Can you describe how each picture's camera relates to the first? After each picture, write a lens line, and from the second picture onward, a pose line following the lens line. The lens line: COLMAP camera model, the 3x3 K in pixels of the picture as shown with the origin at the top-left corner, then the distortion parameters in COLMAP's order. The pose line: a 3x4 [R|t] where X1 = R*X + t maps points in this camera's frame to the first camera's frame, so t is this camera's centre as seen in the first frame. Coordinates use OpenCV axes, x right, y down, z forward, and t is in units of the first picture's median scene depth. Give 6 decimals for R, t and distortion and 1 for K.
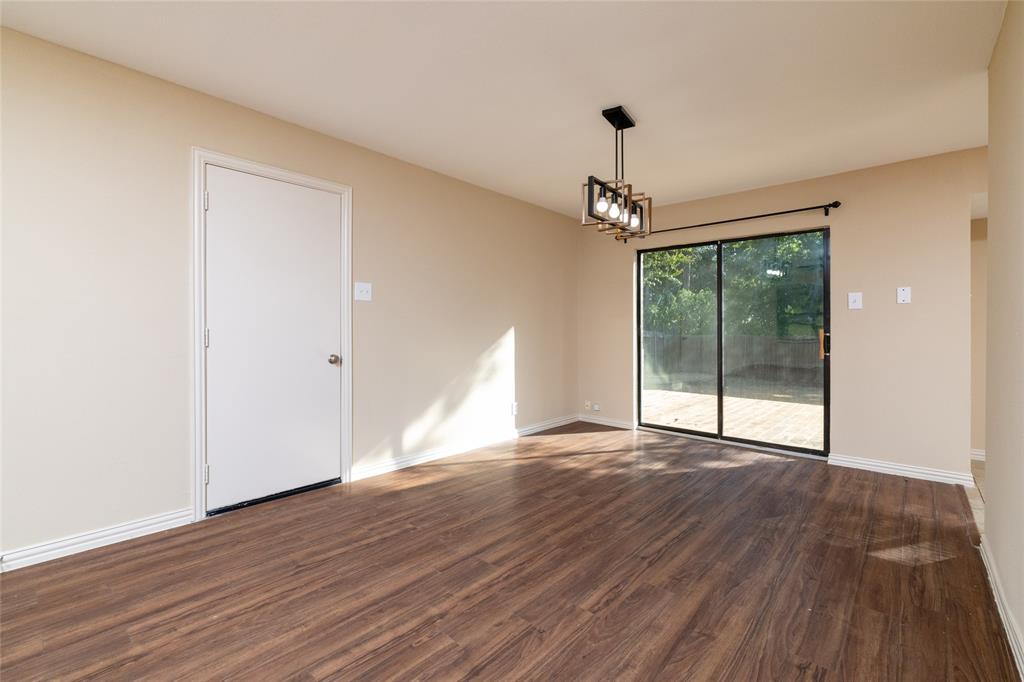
lens RADIAL K [[447.8, 0, 508.6], [0, 447.8, 339.8], [0, 0, 1]] dist [-0.002046, 0.000838]
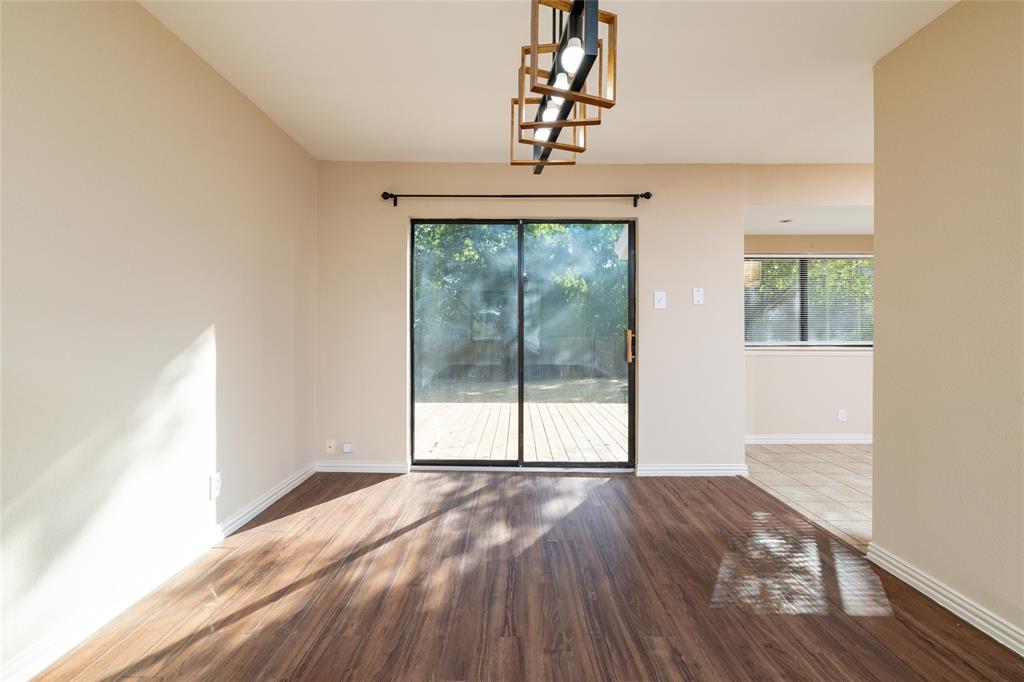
lens RADIAL K [[447.8, 0, 509.6], [0, 447.8, 338.7], [0, 0, 1]] dist [-0.002046, 0.000838]
pose [[0.741916, -0.016370, 0.670293, -0.096144], [0.017774, 0.999831, 0.004745, -0.015259], [-0.670257, 0.008394, 0.742081, 0.479944]]
